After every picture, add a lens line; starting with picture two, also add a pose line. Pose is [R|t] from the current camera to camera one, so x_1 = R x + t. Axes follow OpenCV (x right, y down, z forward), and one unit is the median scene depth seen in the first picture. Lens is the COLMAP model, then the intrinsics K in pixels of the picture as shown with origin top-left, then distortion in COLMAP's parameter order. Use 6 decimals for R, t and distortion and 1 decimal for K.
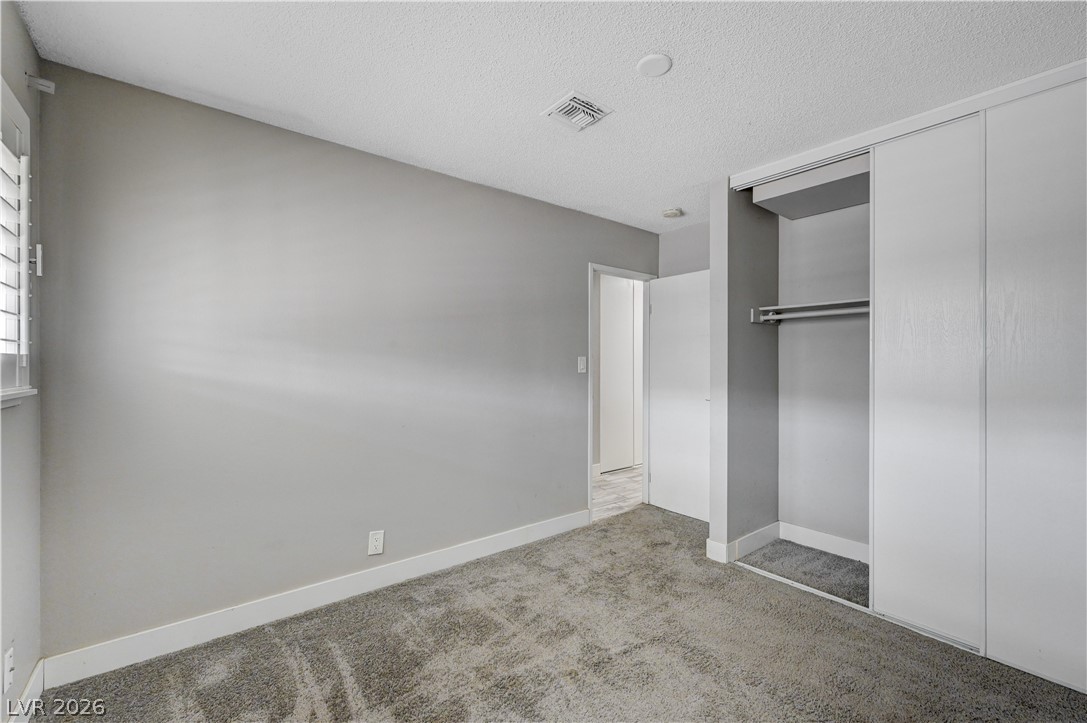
lens RADIAL K [[464.1, 0, 545.5], [0, 464.1, 362.9], [0, 0, 1]] dist [0.000416, 0.000287]
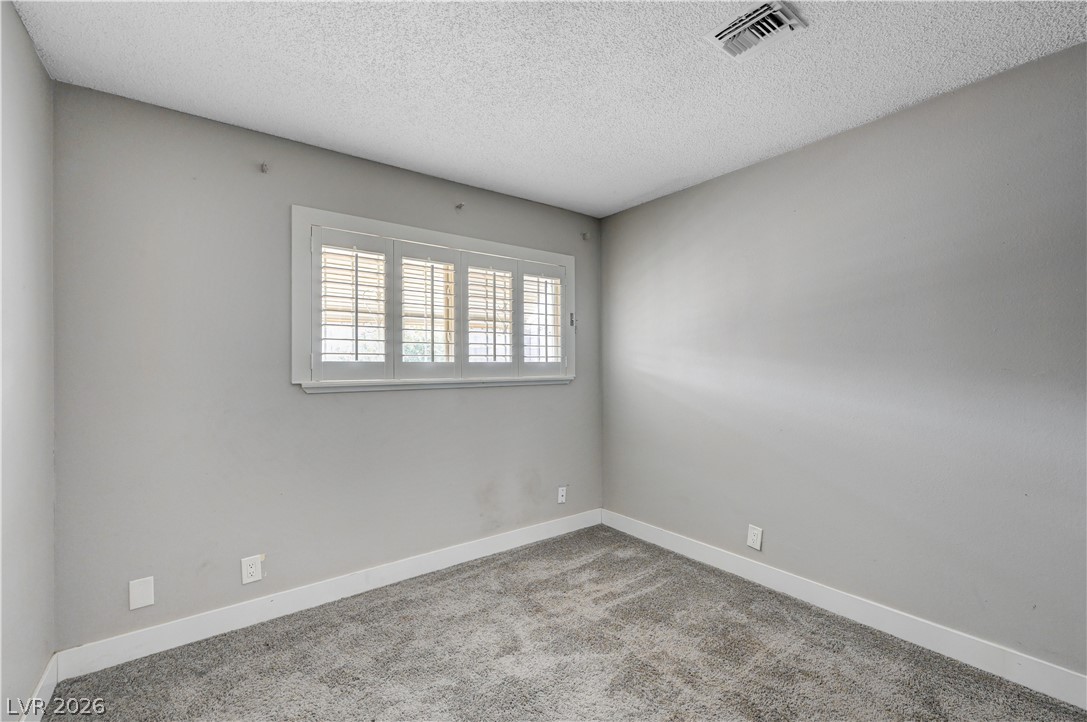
lens RADIAL K [[464.1, 0, 552.4], [0, 464.1, 357.3], [0, 0, 1]] dist [0.000416, 0.000287]
pose [[-0.000144, -0.007923, -0.999969, 0.797931], [-0.003242, 0.999963, -0.007923, -0.008274], [0.999995, 0.003241, -0.000169, 0.638647]]
